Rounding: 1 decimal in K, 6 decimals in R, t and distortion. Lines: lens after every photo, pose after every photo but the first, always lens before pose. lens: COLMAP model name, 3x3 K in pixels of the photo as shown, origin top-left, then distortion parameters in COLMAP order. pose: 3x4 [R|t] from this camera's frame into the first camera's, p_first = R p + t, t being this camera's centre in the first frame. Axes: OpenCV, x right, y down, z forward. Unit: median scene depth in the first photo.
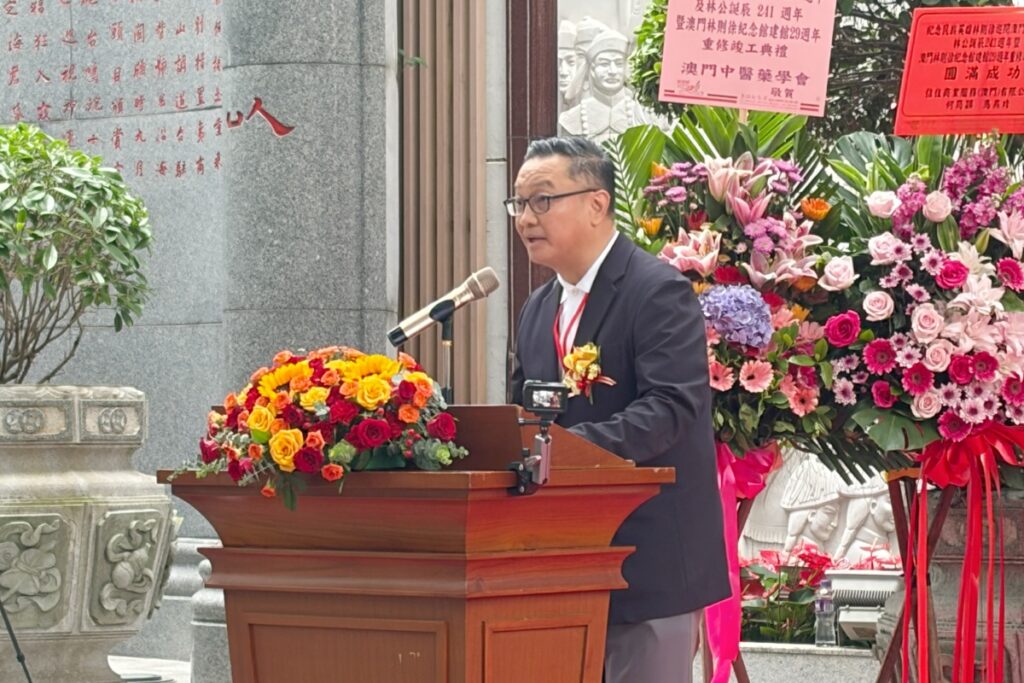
lens RADIAL K [[4035.1, 0, 512.0], [0, 4035.1, 341.5], [0, 0, 1]] dist [0.033063, 3.040977]
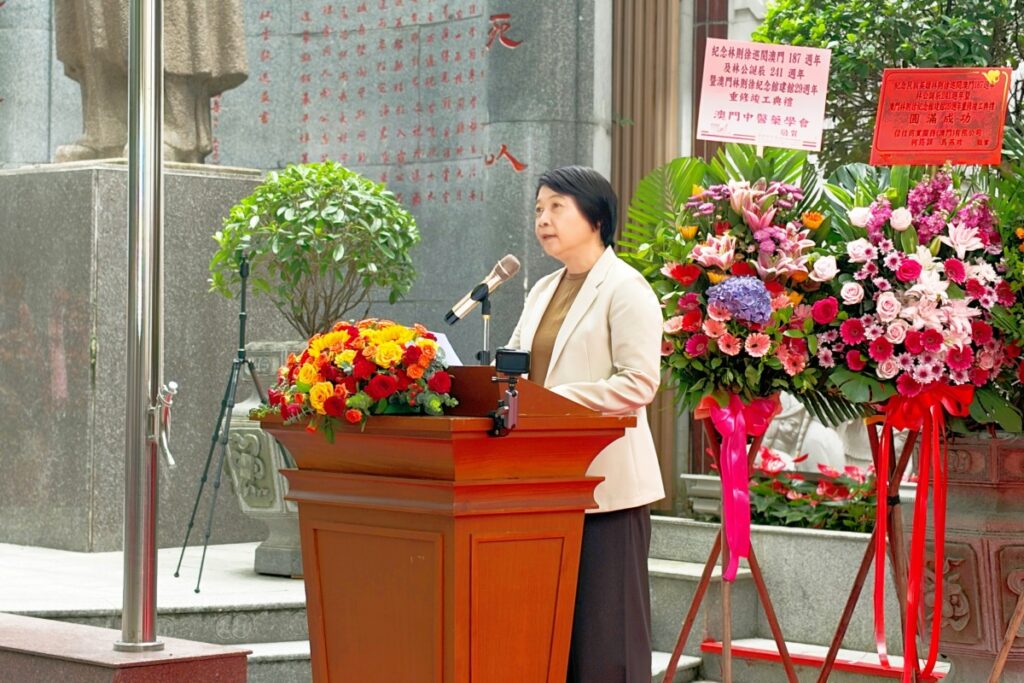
lens RADIAL K [[2458.0, 0, 512.0], [0, 2458.0, 324.2], [0, 0, 1]] dist [0.115720, 0.409313]
pose [[0.990325, 0.015271, -0.137927, 0.091217], [-0.014576, 0.999875, 0.006049, -0.001949], [0.138002, -0.003980, 0.990424, 0.181919]]
